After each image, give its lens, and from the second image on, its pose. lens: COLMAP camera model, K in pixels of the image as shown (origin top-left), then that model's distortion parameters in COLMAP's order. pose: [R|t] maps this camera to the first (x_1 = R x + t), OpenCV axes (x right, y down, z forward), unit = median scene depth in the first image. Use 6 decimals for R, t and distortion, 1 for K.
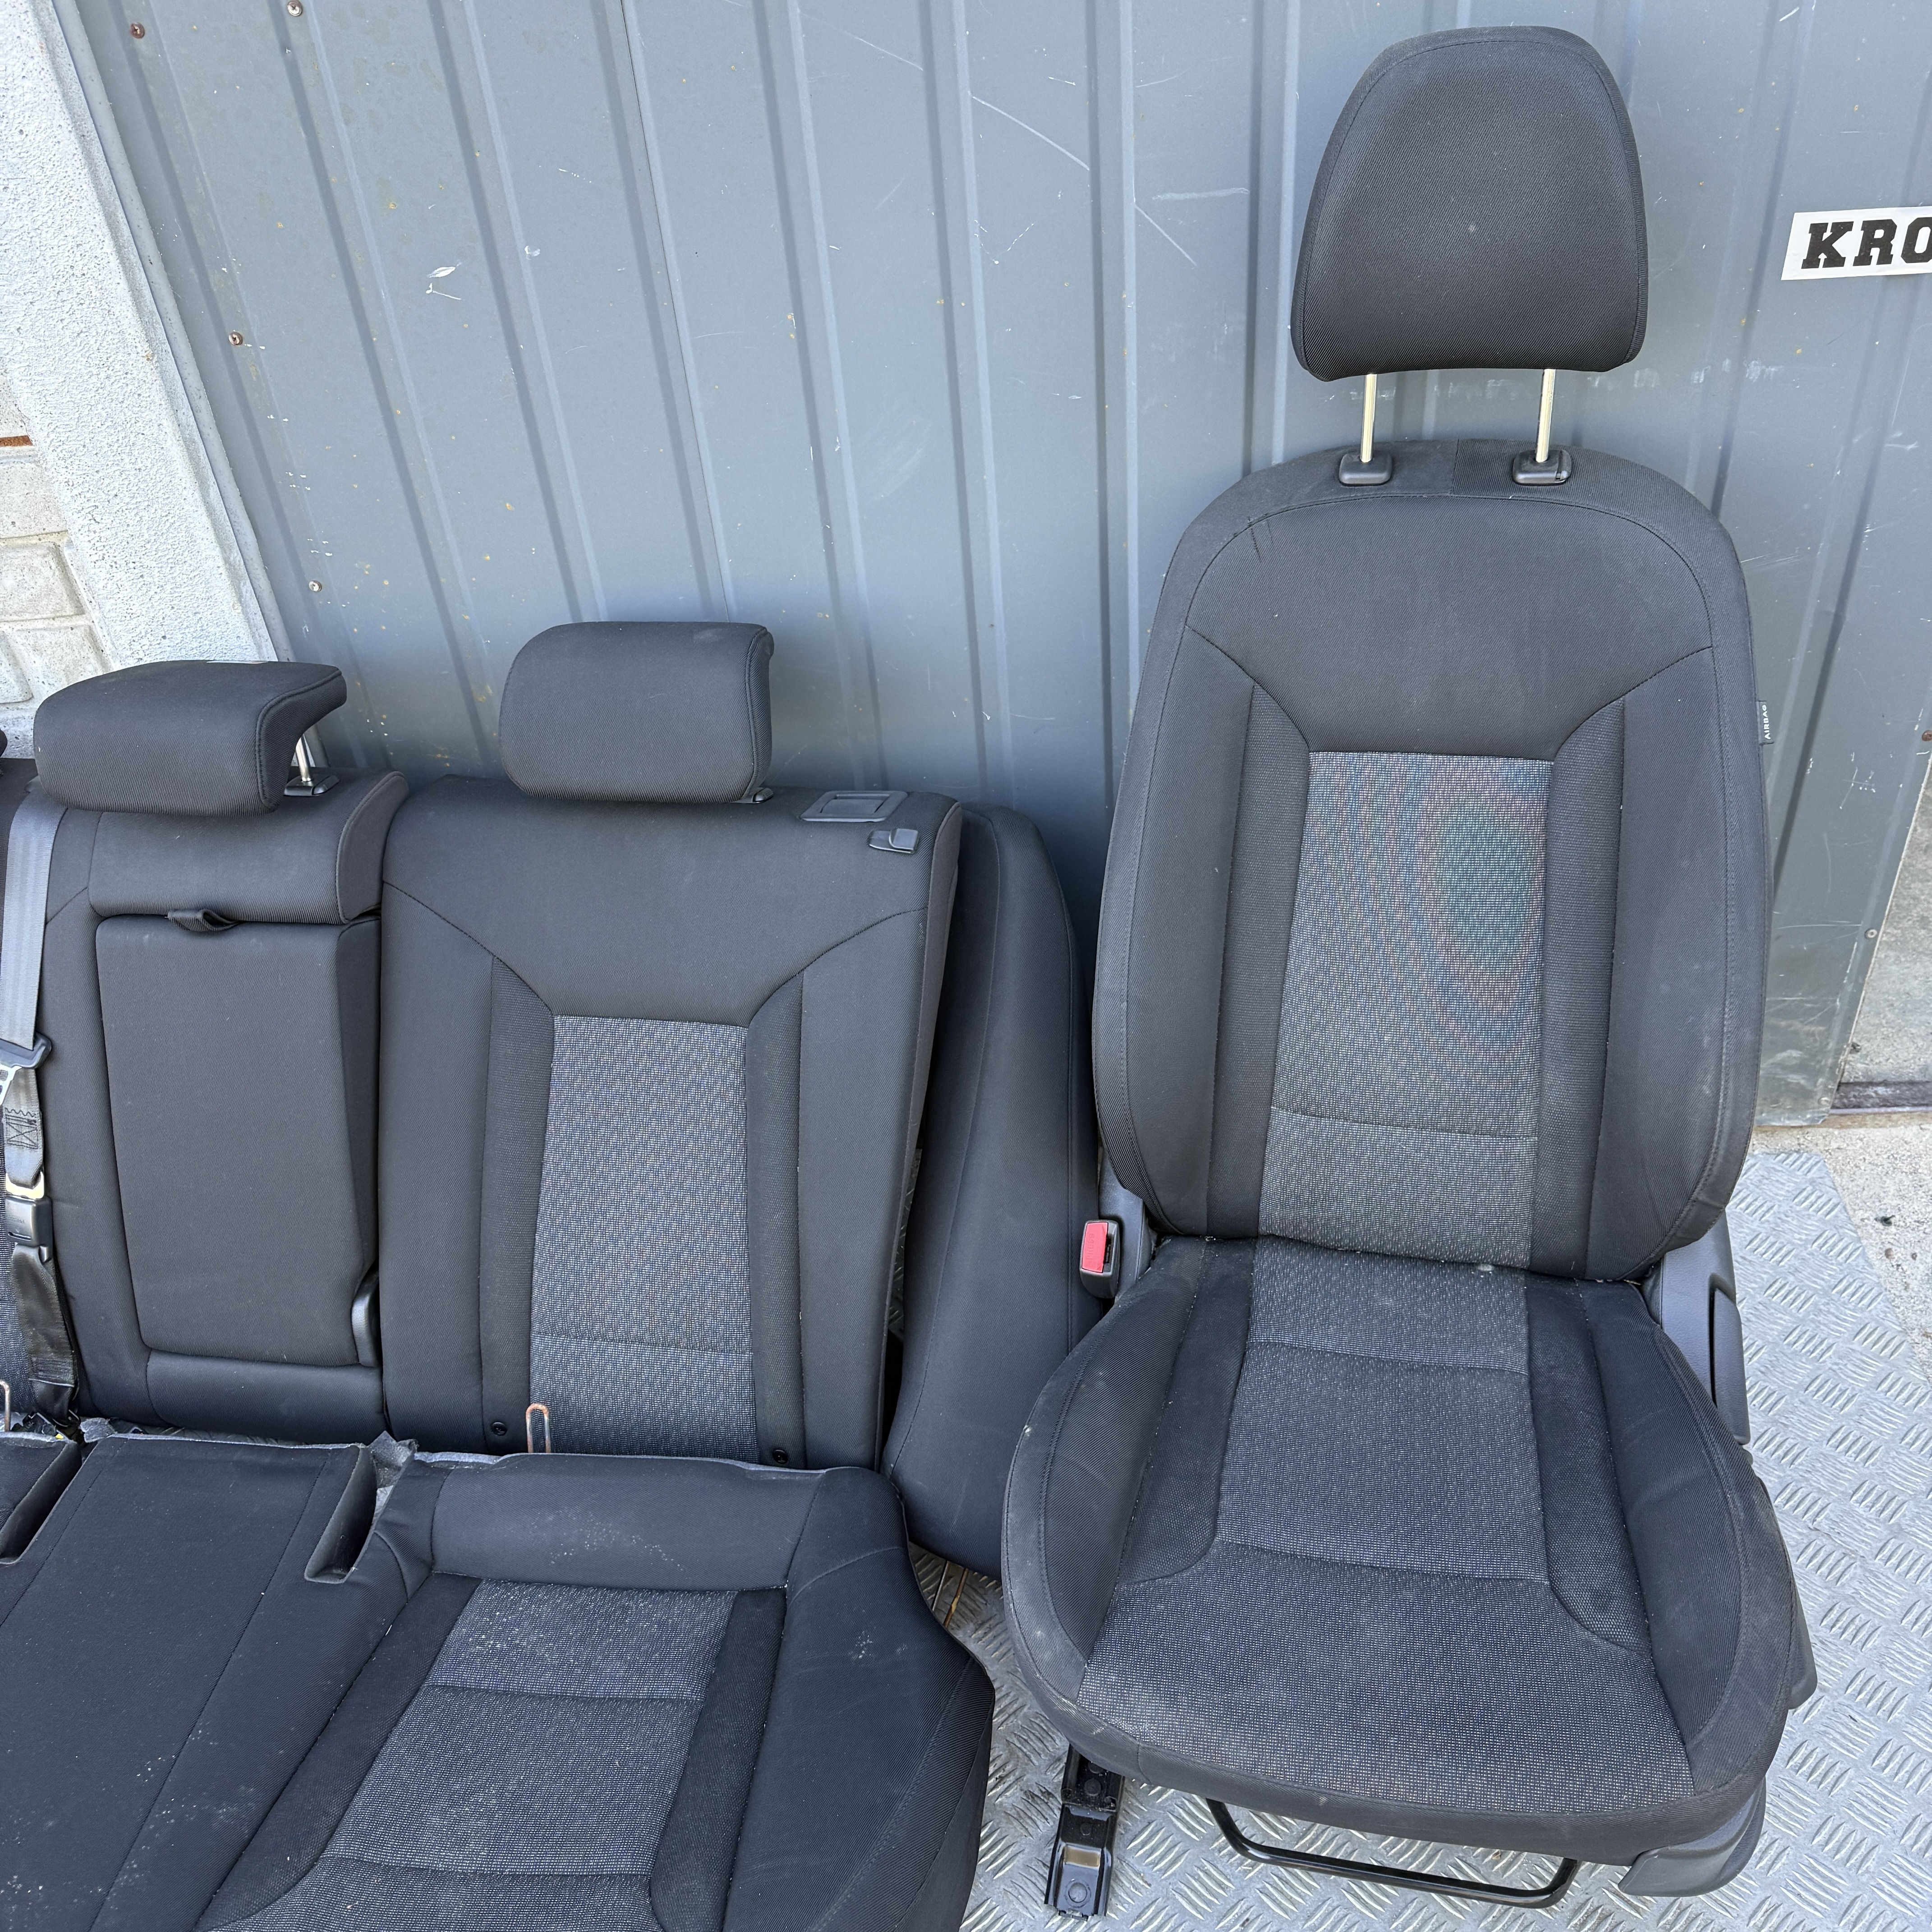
lens RADIAL K [[1728.9, 0, 953.9], [0, 1728.9, 983.1], [0, 0, 1]] dist [0.119328, -0.211135]
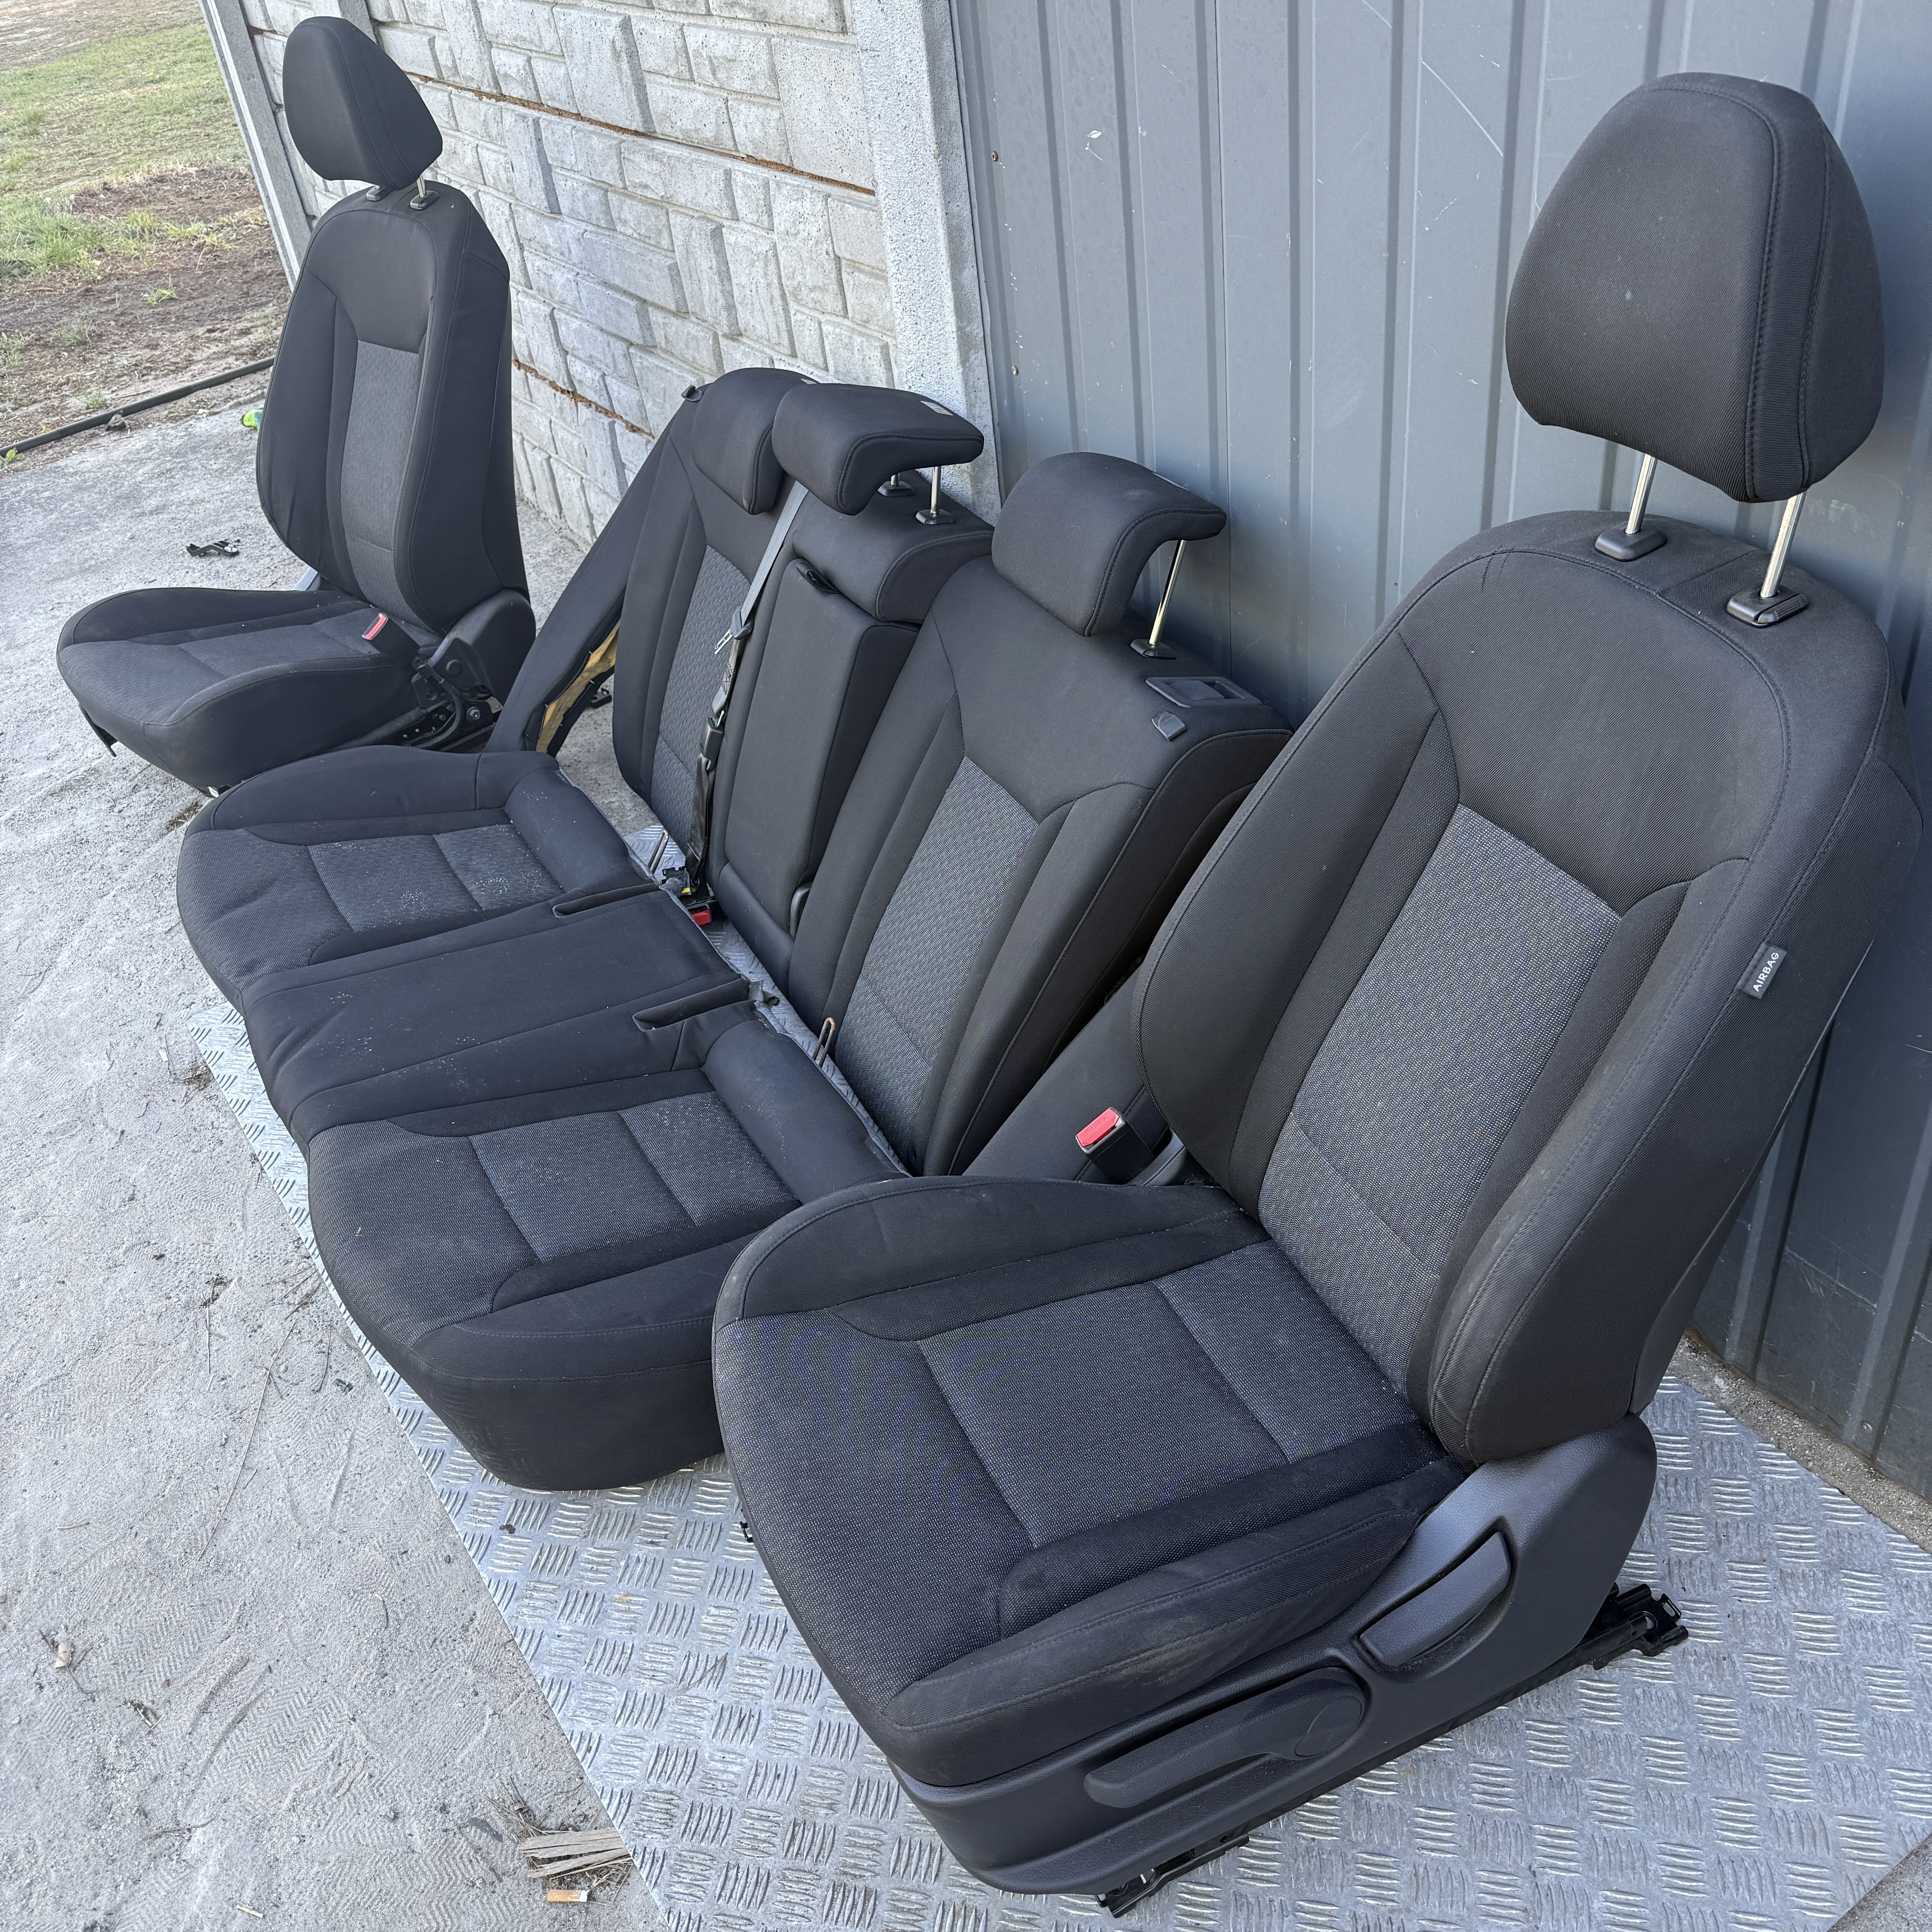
lens RADIAL K [[1724.5, 0, 967.9], [0, 1724.5, 989.8], [0, 0, 1]] dist [0.109276, -0.183603]
pose [[0.608779, 0.499880, -0.616042, 0.656853], [-0.450855, 0.856929, 0.249805, -0.156832], [0.652777, 0.125670, 0.747054, 0.123980]]
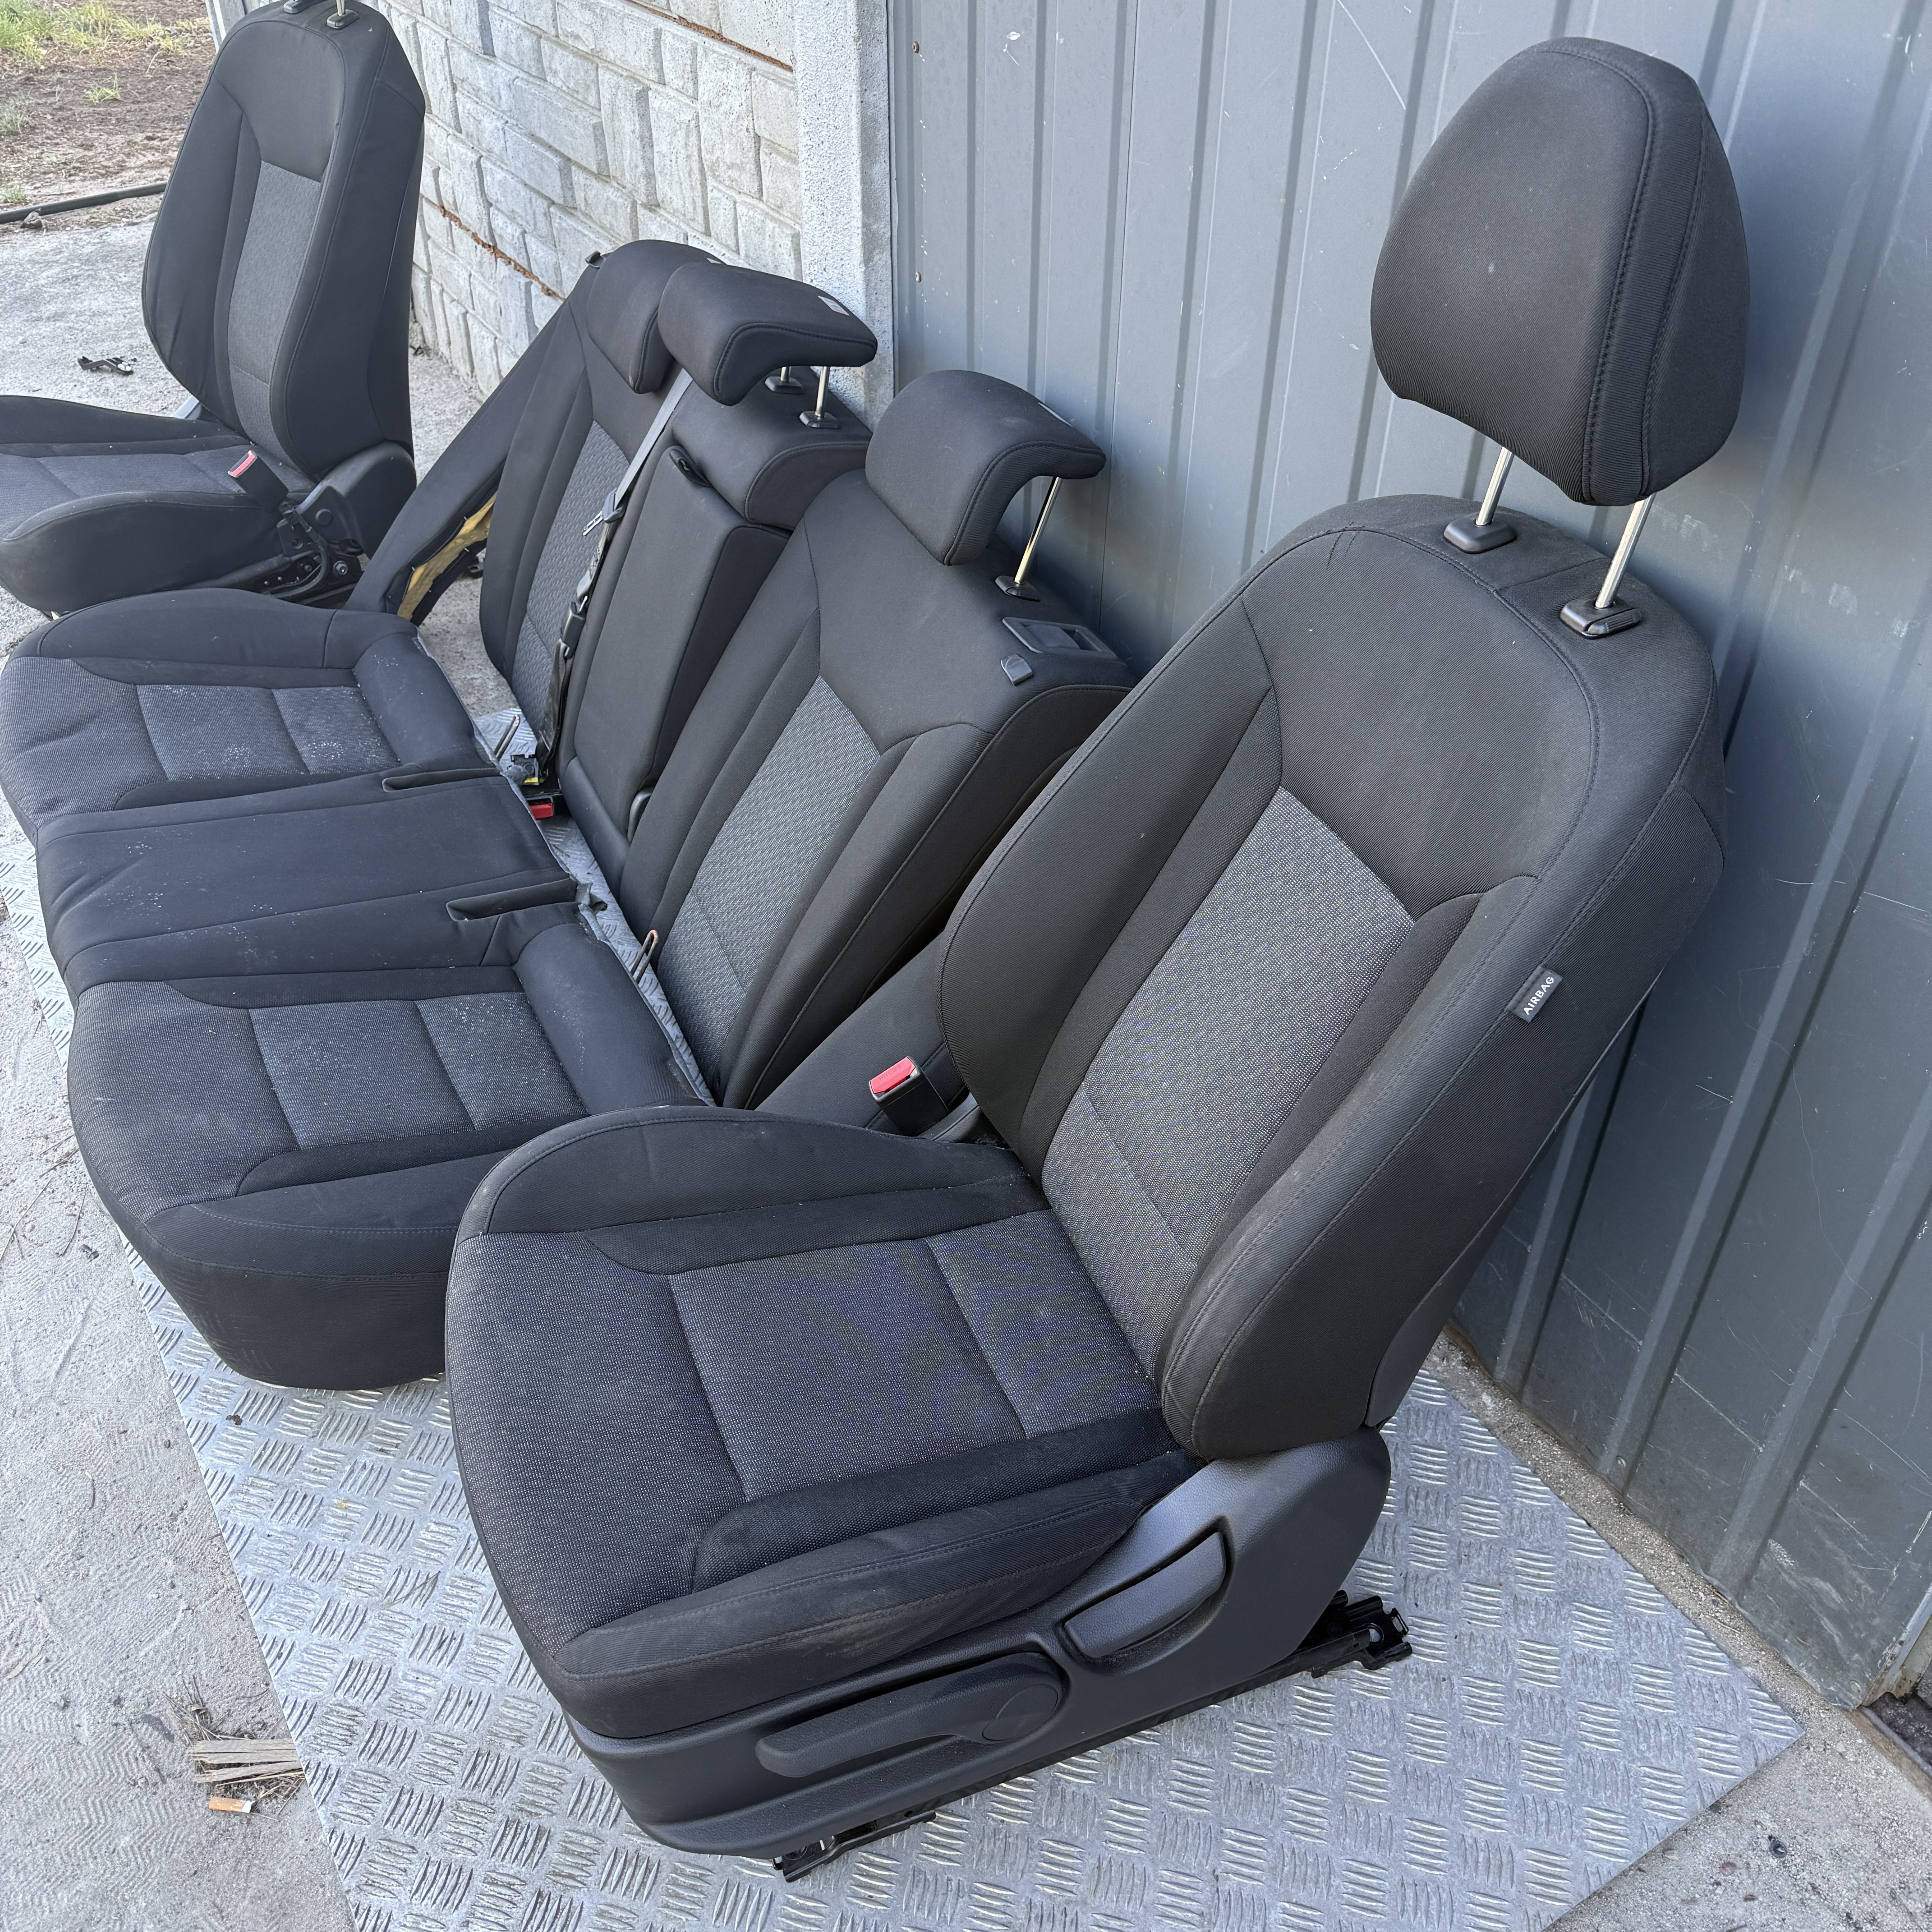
lens RADIAL K [[1728.9, 0, 953.9], [0, 1728.9, 983.1], [0, 0, 1]] dist [0.119328, -0.211135]
pose [[0.569161, 0.589721, -0.572962, 0.672264], [-0.556574, 0.789247, 0.259450, -0.186237], [0.605211, 0.171226, 0.777432, 0.194499]]
